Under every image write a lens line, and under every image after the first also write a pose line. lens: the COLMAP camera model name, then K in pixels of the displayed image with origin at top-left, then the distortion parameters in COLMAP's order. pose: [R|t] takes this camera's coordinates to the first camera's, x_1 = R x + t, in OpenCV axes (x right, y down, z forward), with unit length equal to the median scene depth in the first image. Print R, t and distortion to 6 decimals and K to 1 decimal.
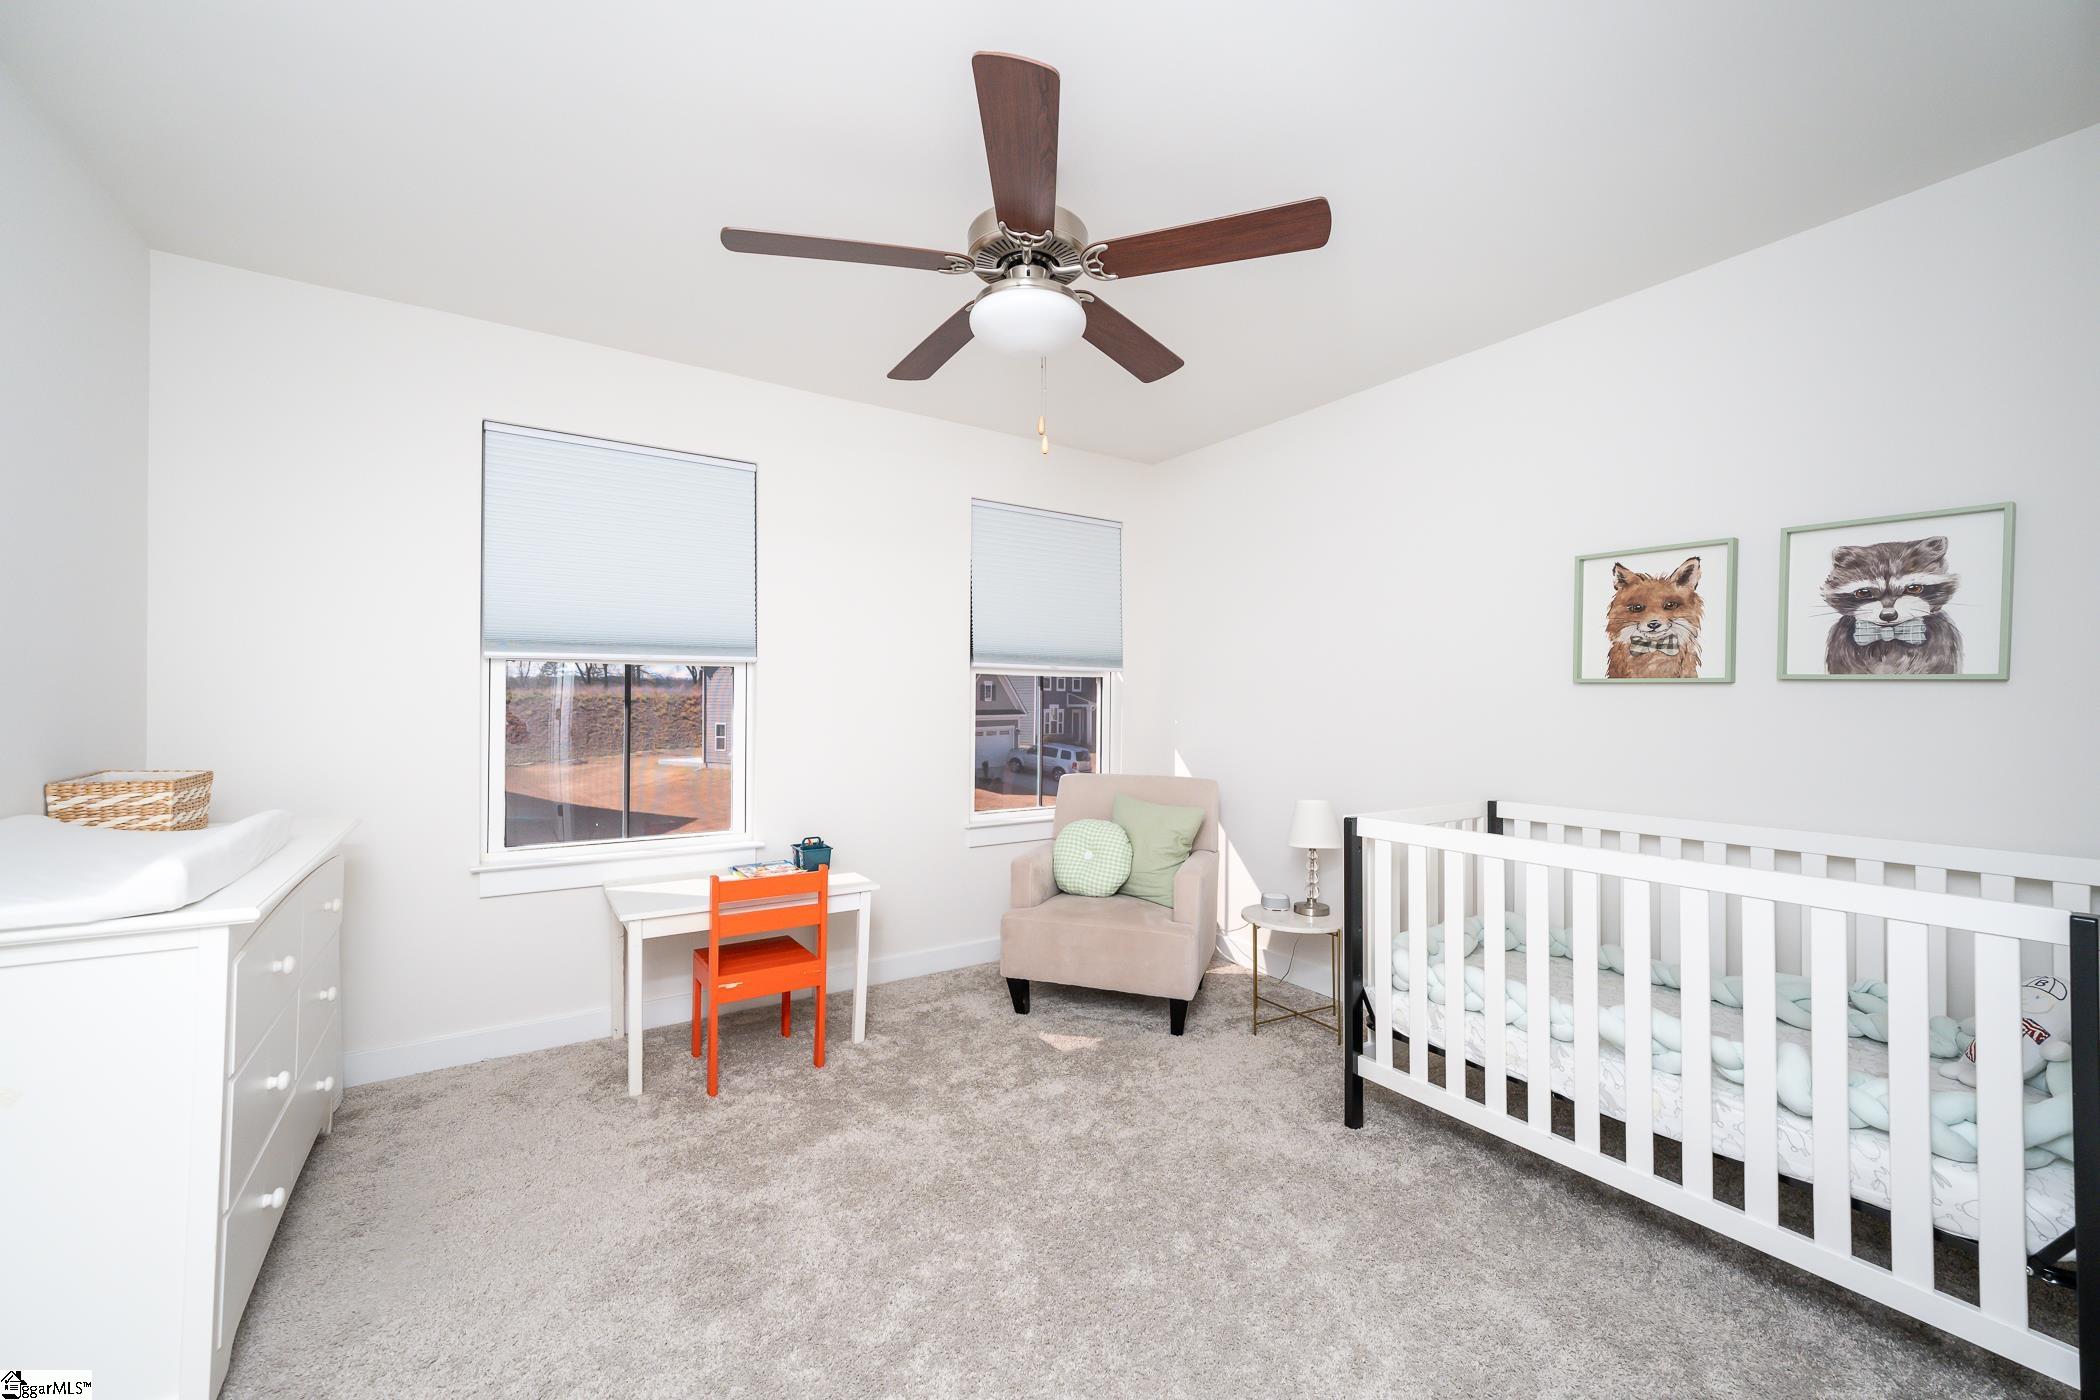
lens RADIAL K [[833.2, 0, 1050.0], [0, 833.2, 700.0], [0, 0, 1]] dist [0.000634, 0.000018]
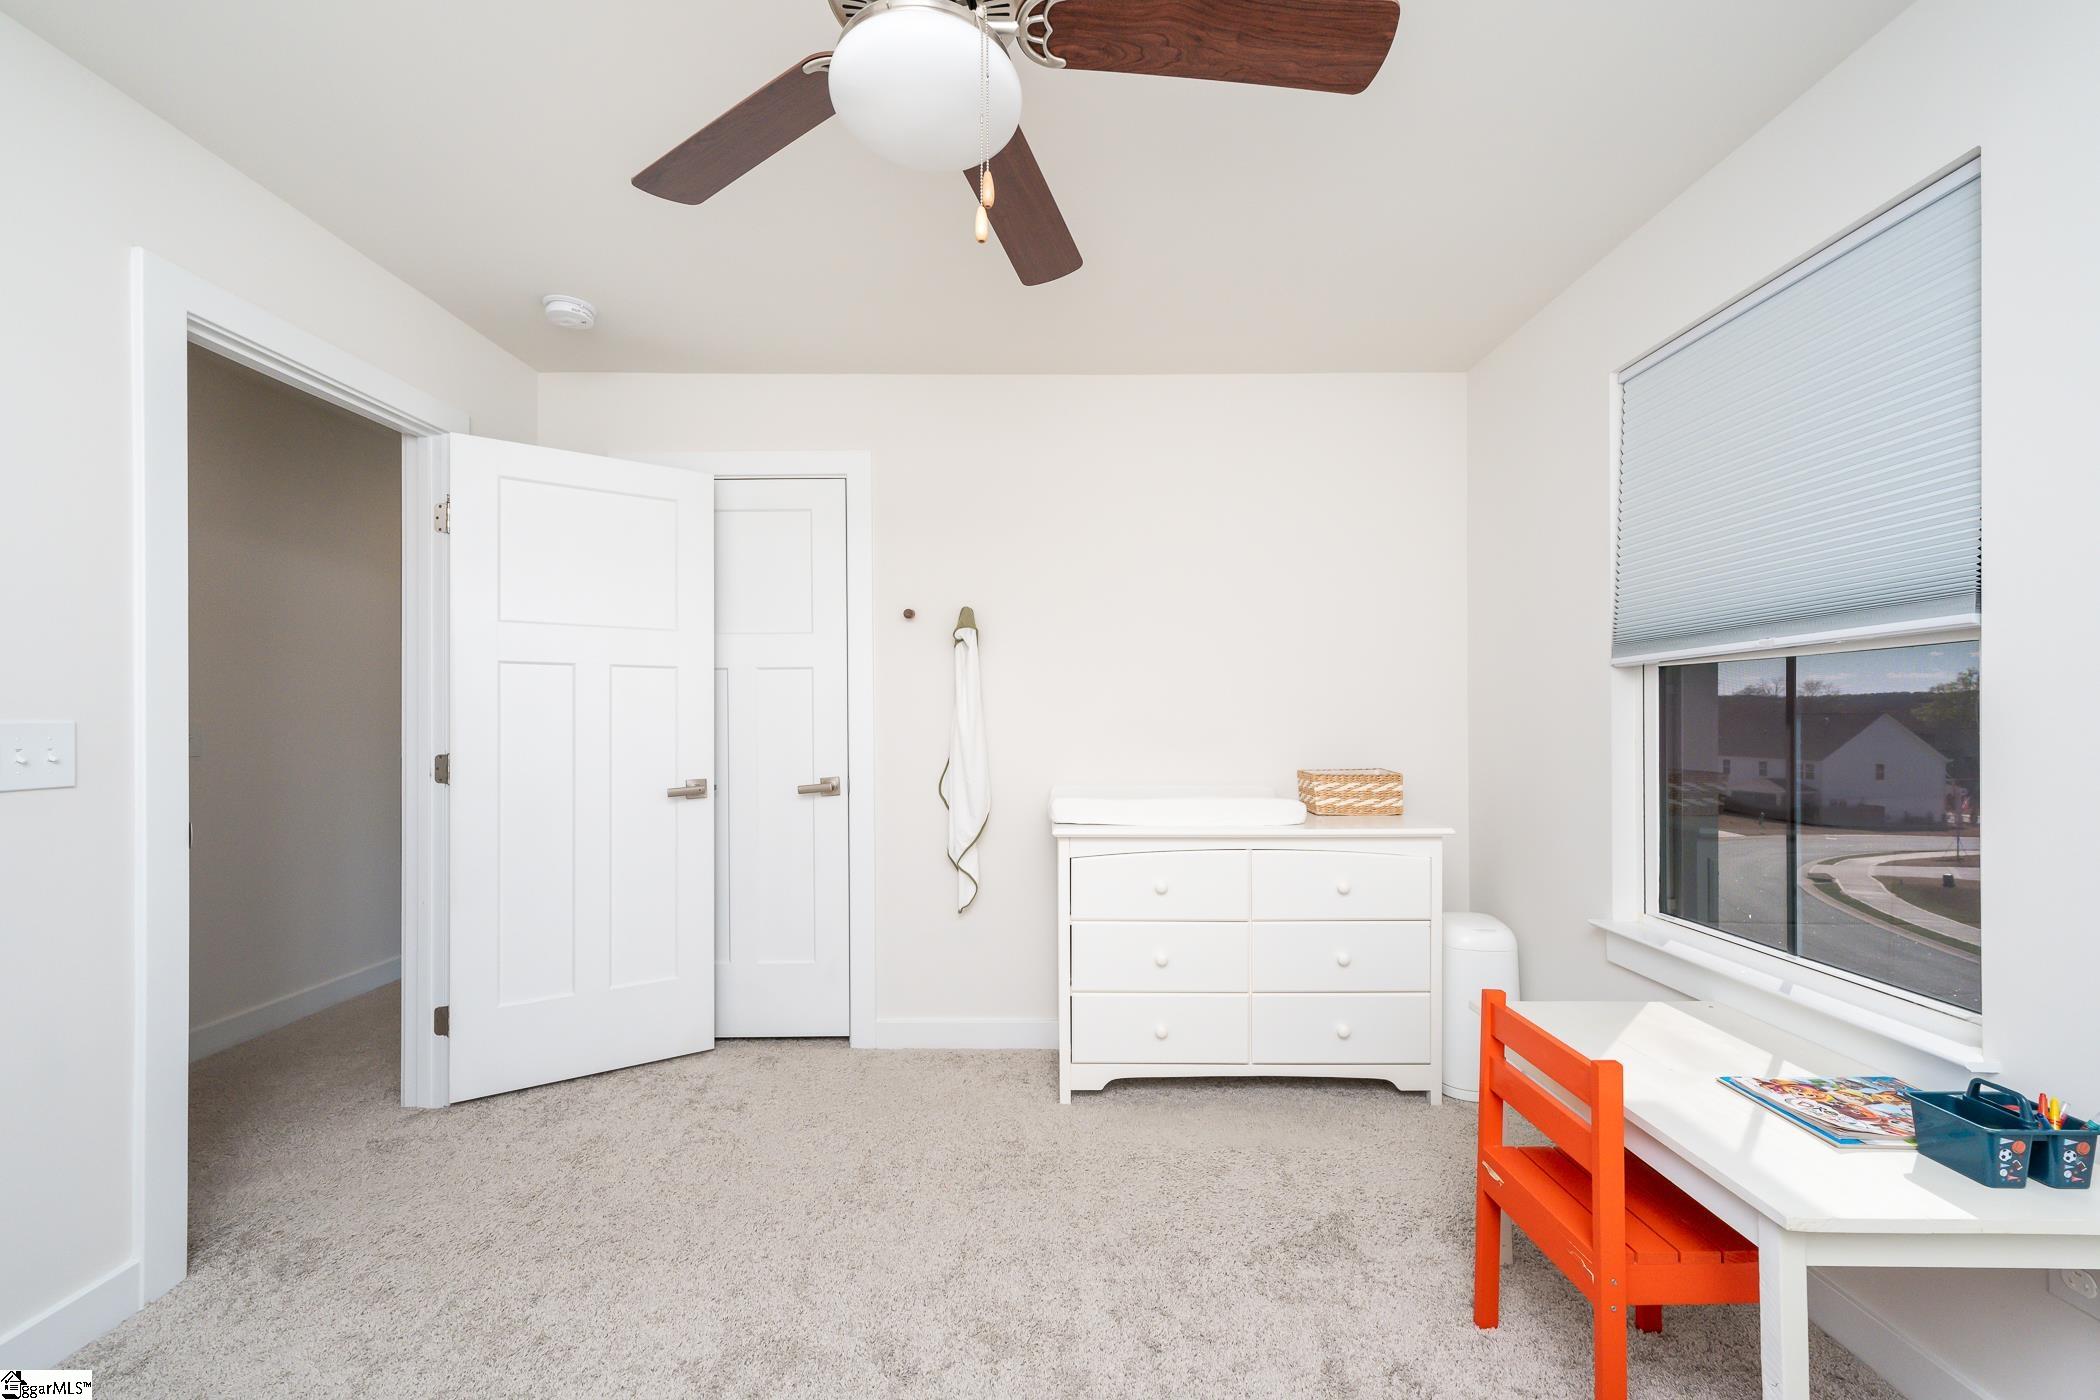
lens RADIAL K [[819.6, 0, 1050.0], [0, 819.6, 700.0], [0, 0, 1]] dist [0.000113, 0.000019]
pose [[-0.551469, -0.023088, -0.833876, 0.353068], [0.001474, 0.999588, -0.028651, 0.005594], [0.834194, -0.017029, -0.551208, 1.171257]]
